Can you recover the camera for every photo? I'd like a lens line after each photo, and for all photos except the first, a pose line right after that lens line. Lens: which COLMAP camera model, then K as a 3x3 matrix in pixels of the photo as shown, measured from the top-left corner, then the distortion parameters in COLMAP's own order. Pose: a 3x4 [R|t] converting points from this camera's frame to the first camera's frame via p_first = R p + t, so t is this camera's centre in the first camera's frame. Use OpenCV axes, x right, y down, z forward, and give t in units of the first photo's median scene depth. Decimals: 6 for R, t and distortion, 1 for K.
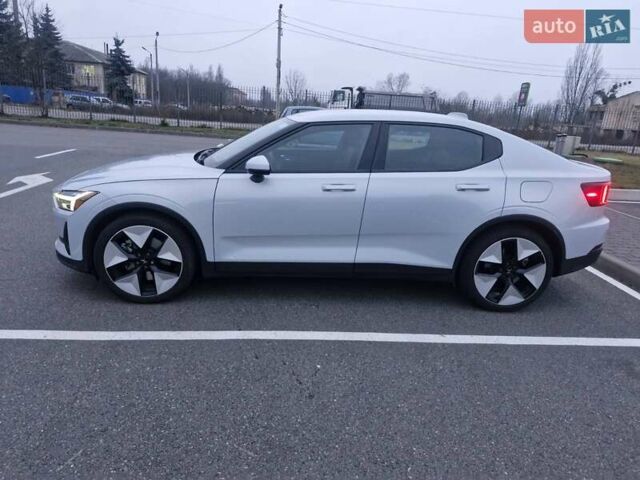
lens RADIAL K [[440.9, 0, 320.0], [0, 440.9, 240.0], [0, 0, 1]] dist [0.083473, -0.074346]
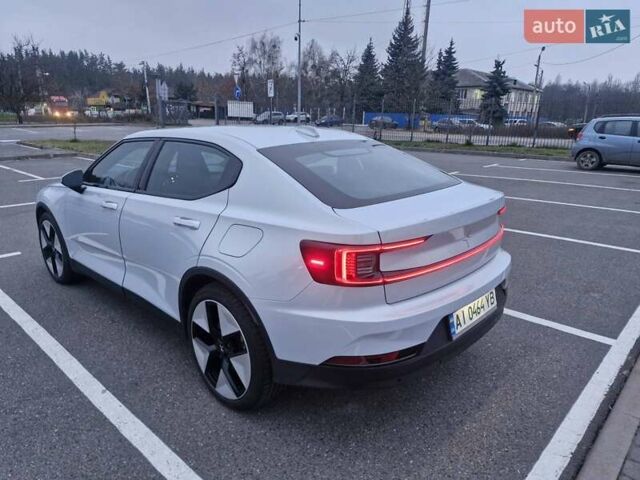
lens RADIAL K [[465.4, 0, 320.0], [0, 465.4, 240.0], [0, 0, 1]] dist [0.005020, -0.063408]
pose [[0.645551, 0.139524, -0.750864, 0.216136], [-0.176024, 0.983882, 0.031488, -0.030503], [0.743155, 0.111843, 0.659706, 0.125768]]
